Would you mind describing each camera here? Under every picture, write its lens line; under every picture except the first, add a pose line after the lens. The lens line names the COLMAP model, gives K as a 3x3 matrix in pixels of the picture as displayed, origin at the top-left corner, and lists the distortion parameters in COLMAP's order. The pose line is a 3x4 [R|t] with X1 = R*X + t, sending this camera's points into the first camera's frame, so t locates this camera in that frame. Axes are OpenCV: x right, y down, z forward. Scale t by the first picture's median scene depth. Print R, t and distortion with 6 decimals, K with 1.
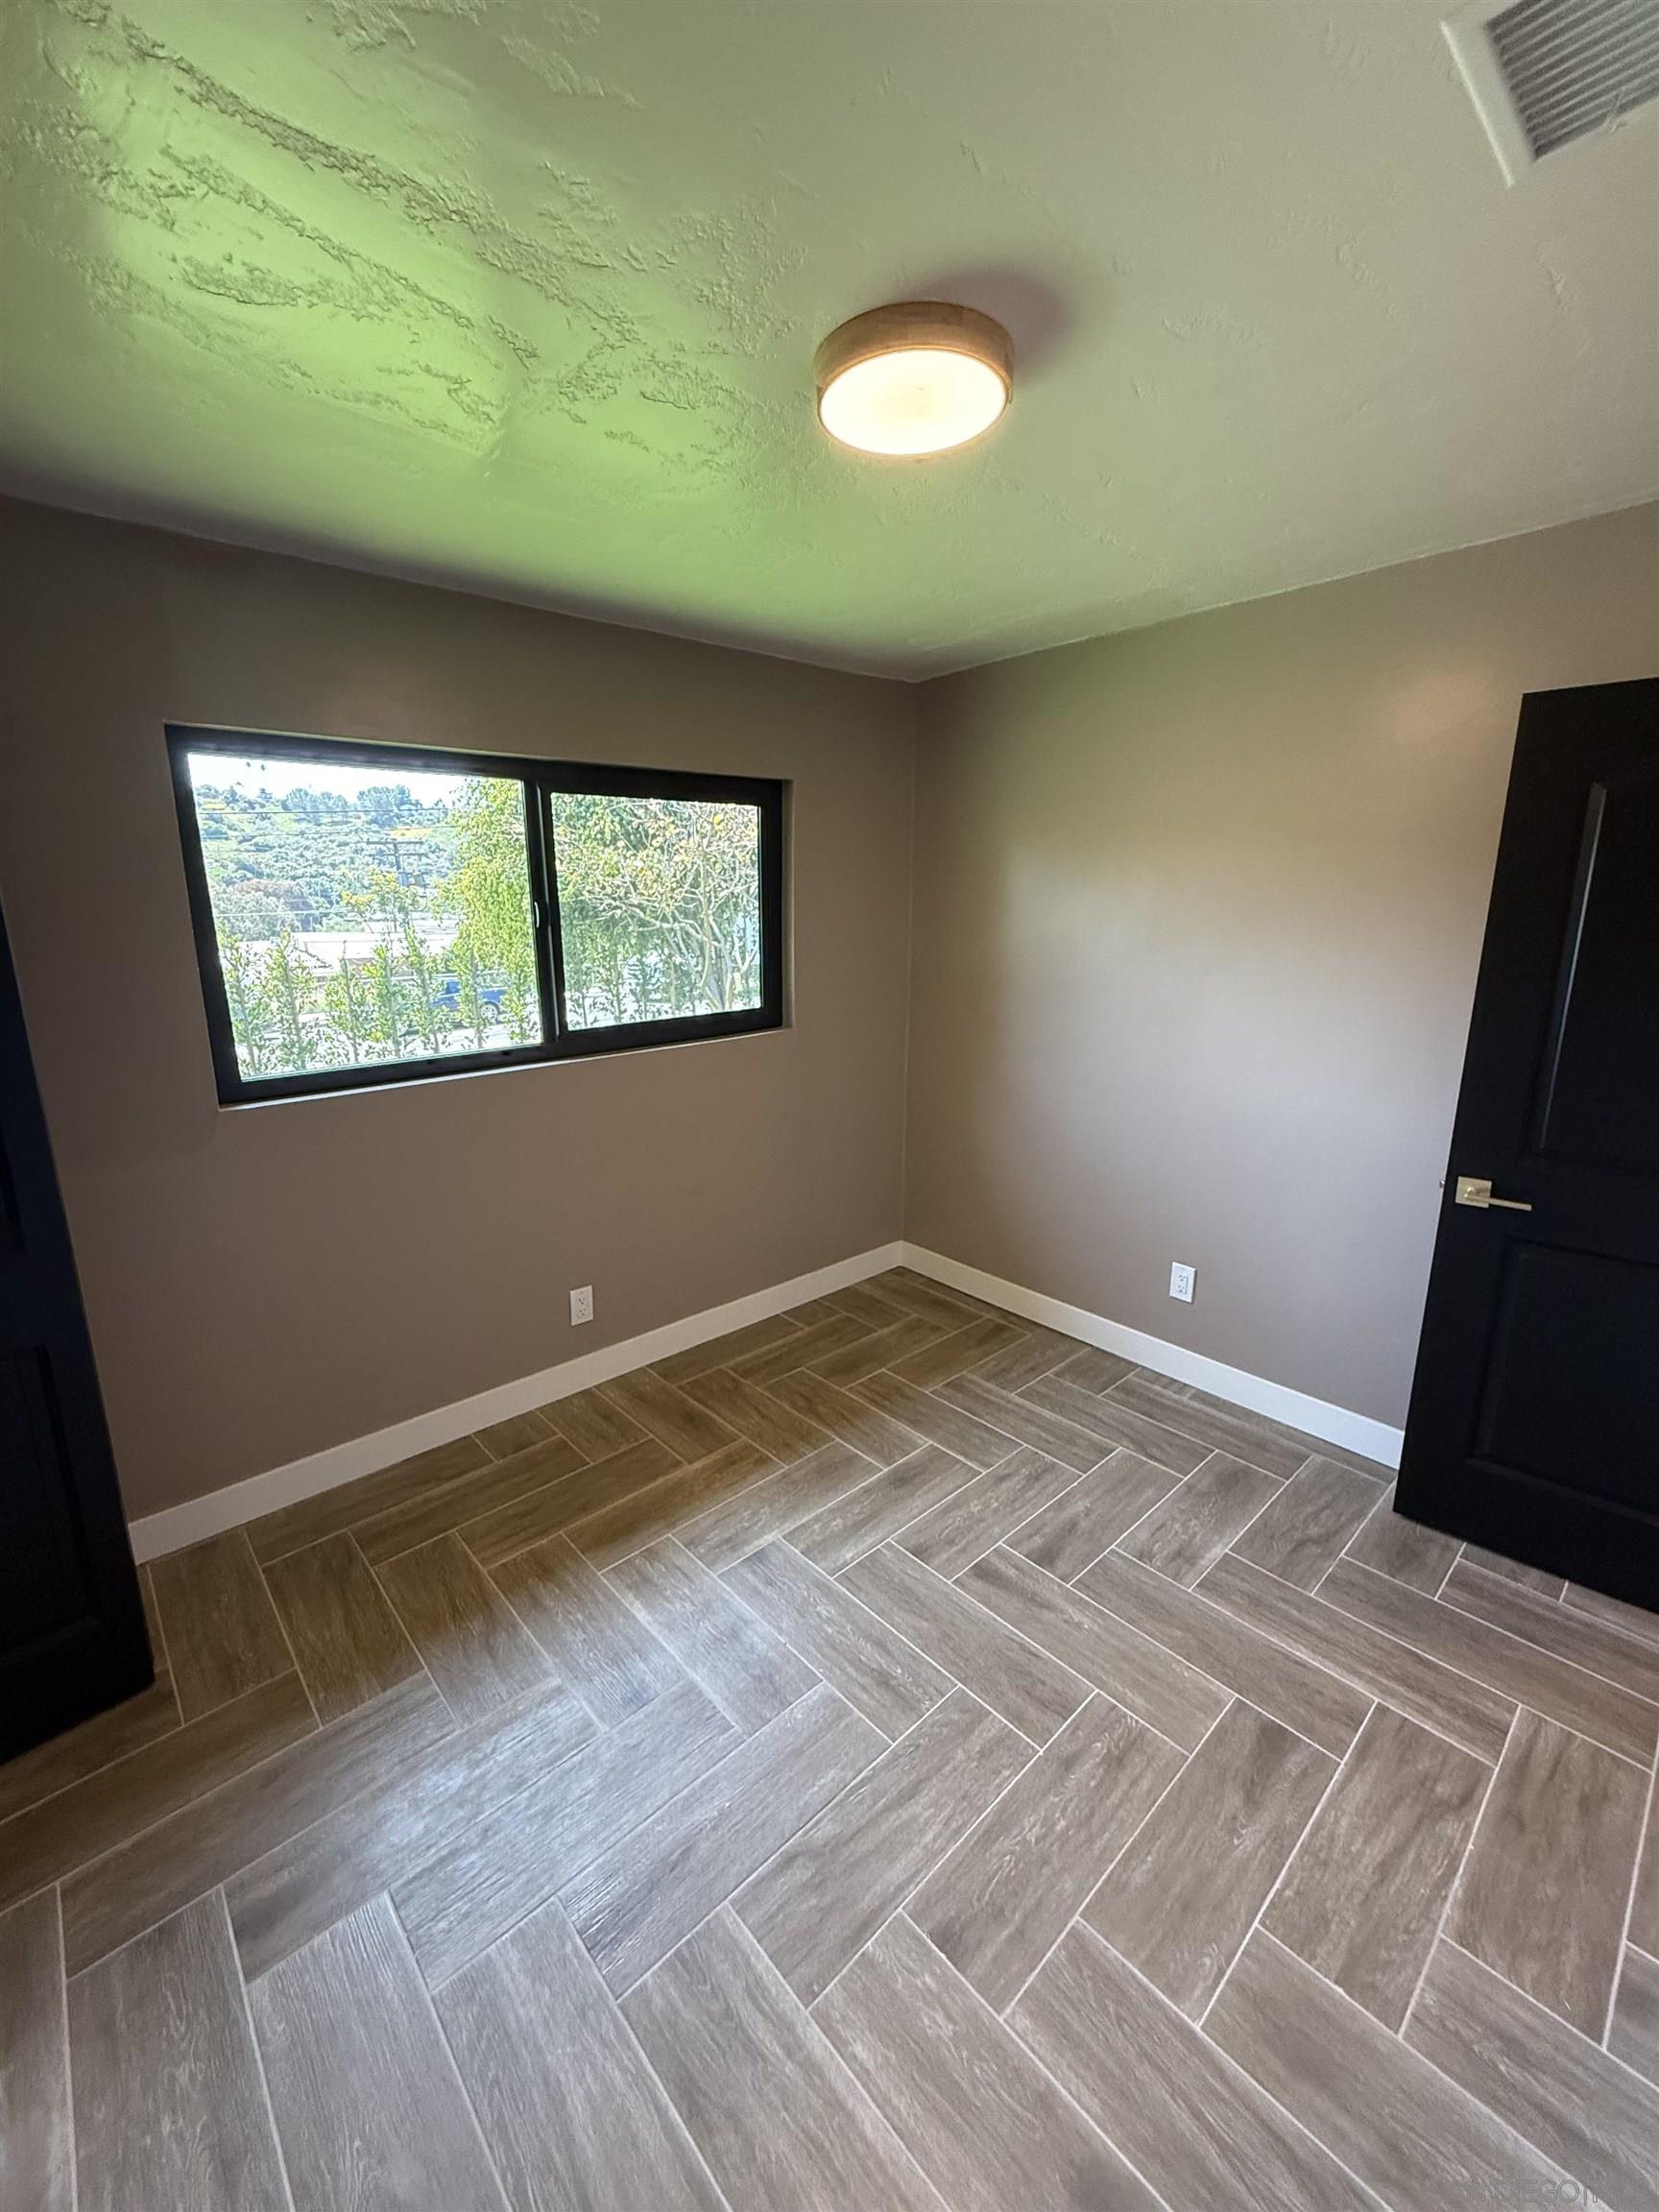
lens RADIAL K [[885.9, 0, 829.5], [0, 885.9, 1106.0], [0, 0, 1]] dist [0.000071, 0.000091]
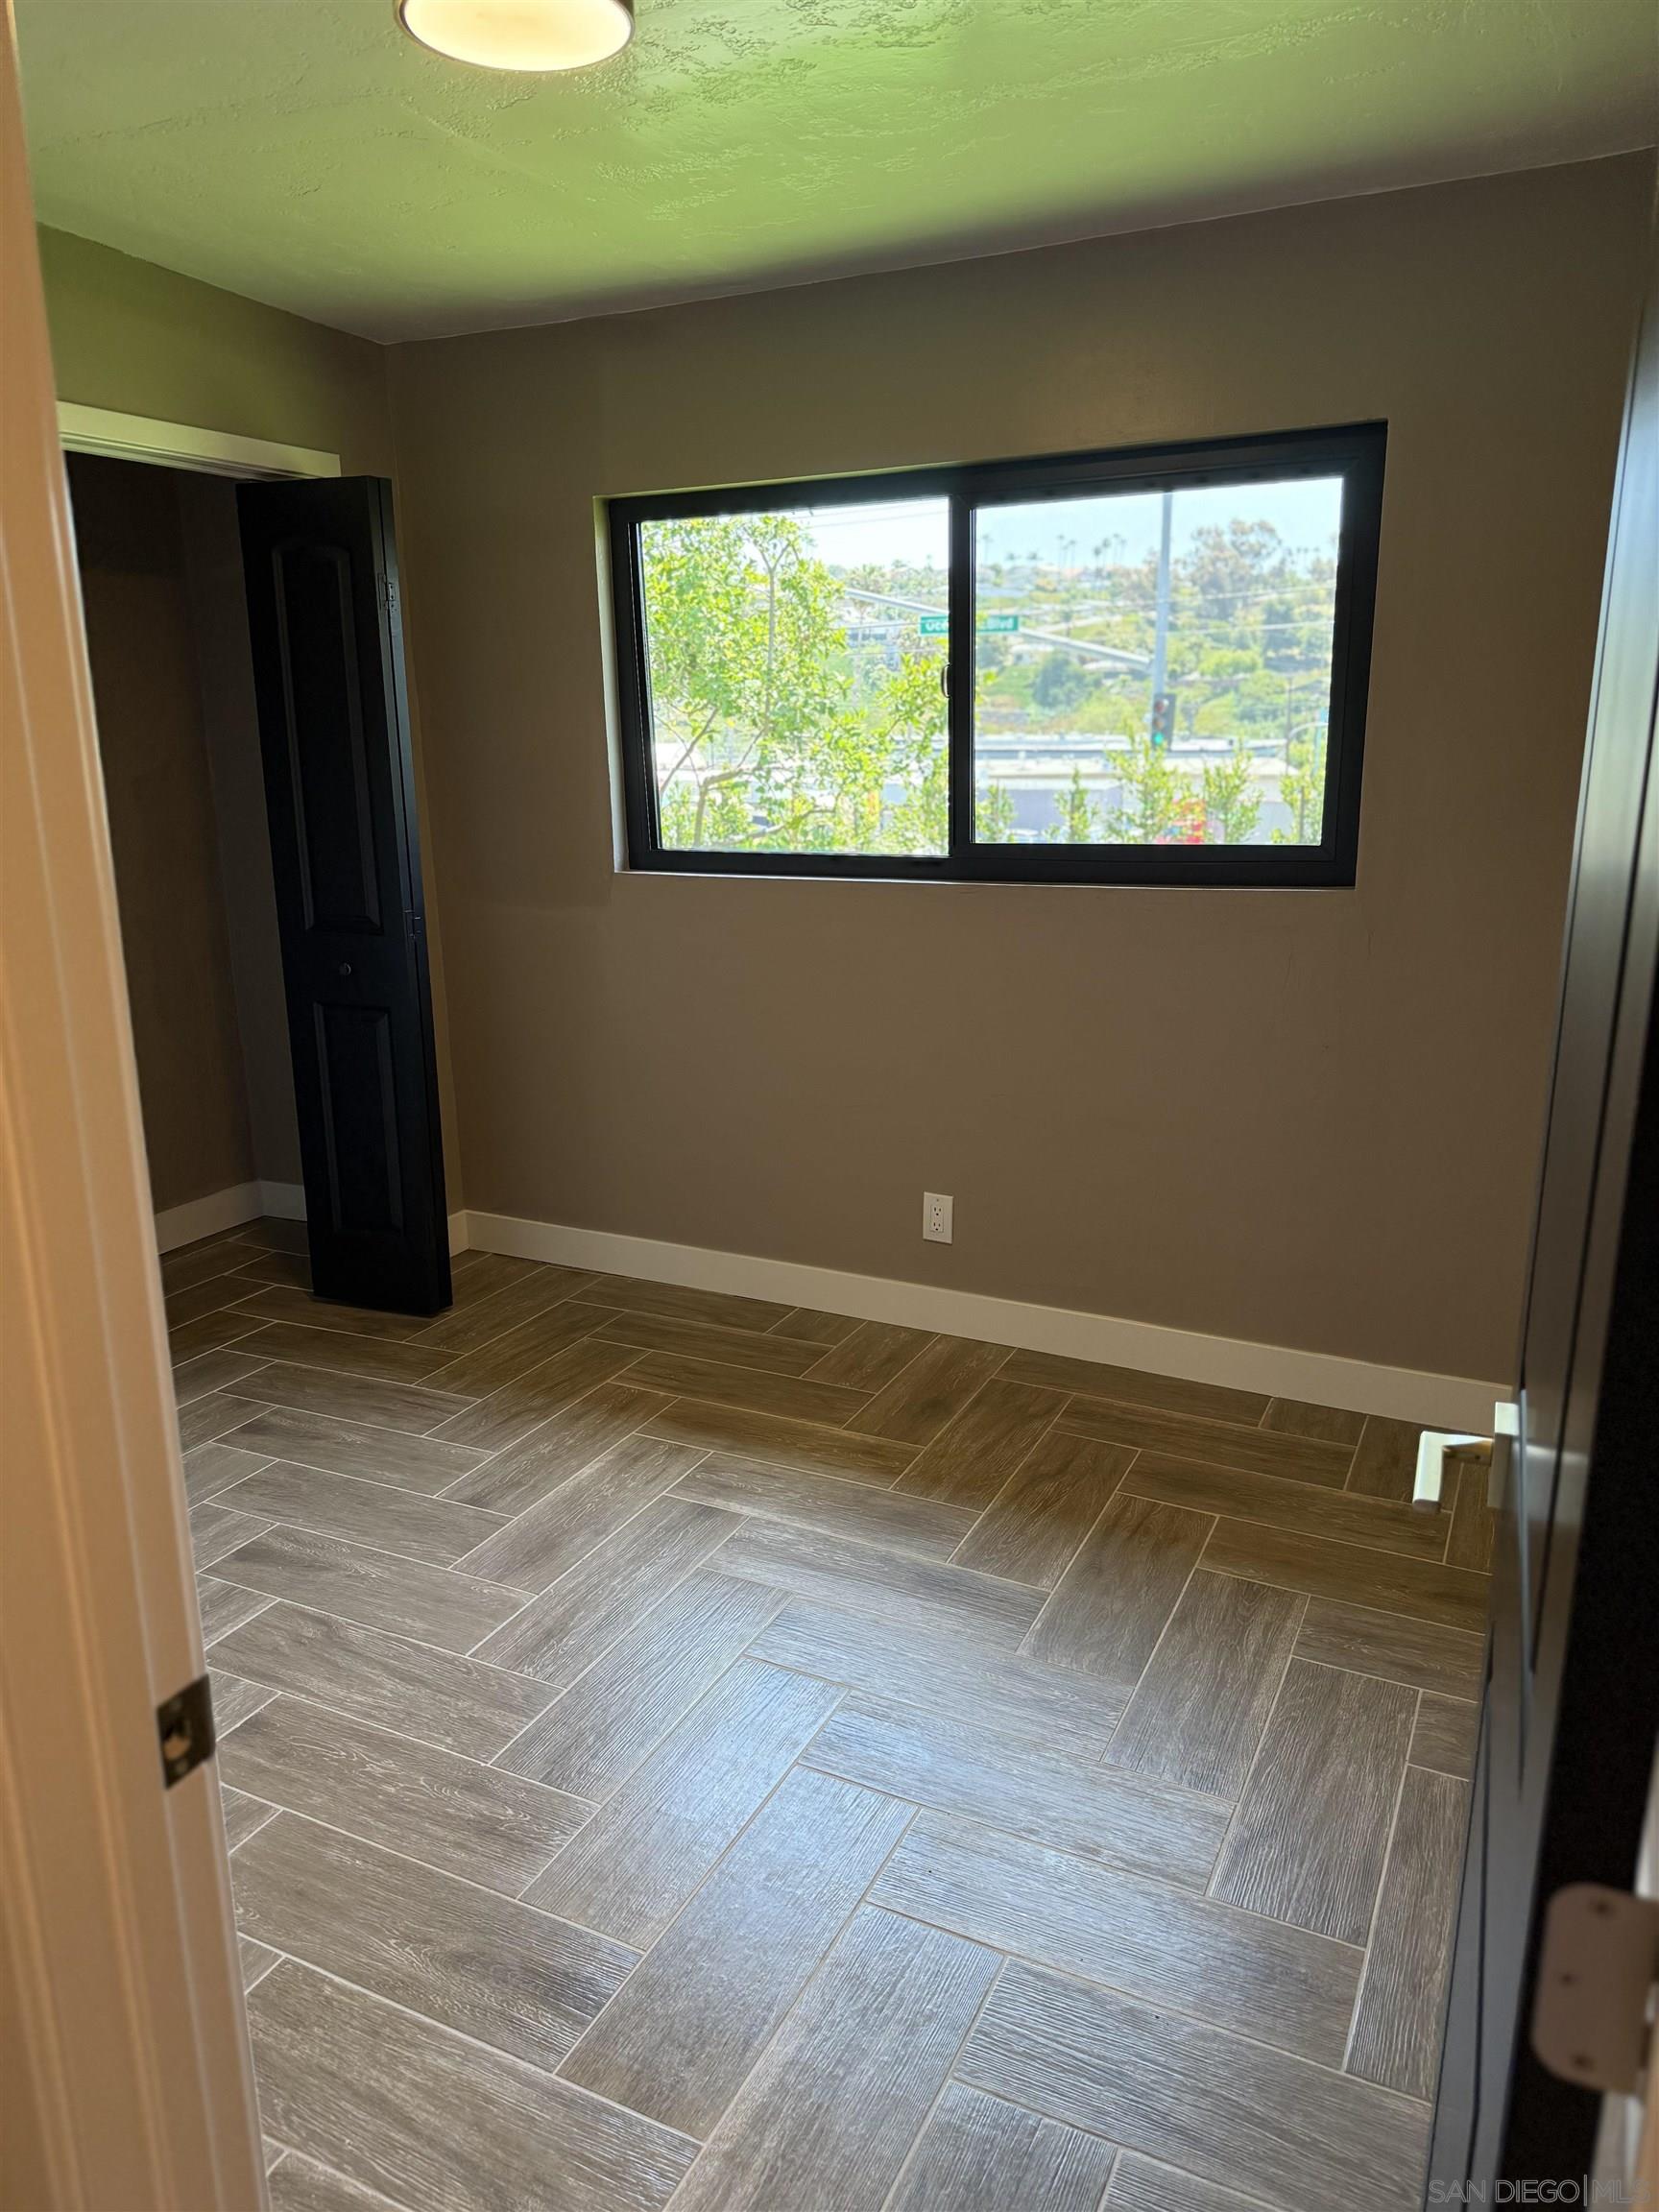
lens RADIAL K [[1569.7, 0, 829.5], [0, 1569.7, 1106.0], [0, 0, 1]] dist [0.068365, -0.059937]
pose [[0.366184, 0.236515, -0.899983, 1.053519], [-0.206457, 0.963705, 0.169258, -0.084348], [0.907350, 0.123828, 0.401723, 0.467175]]
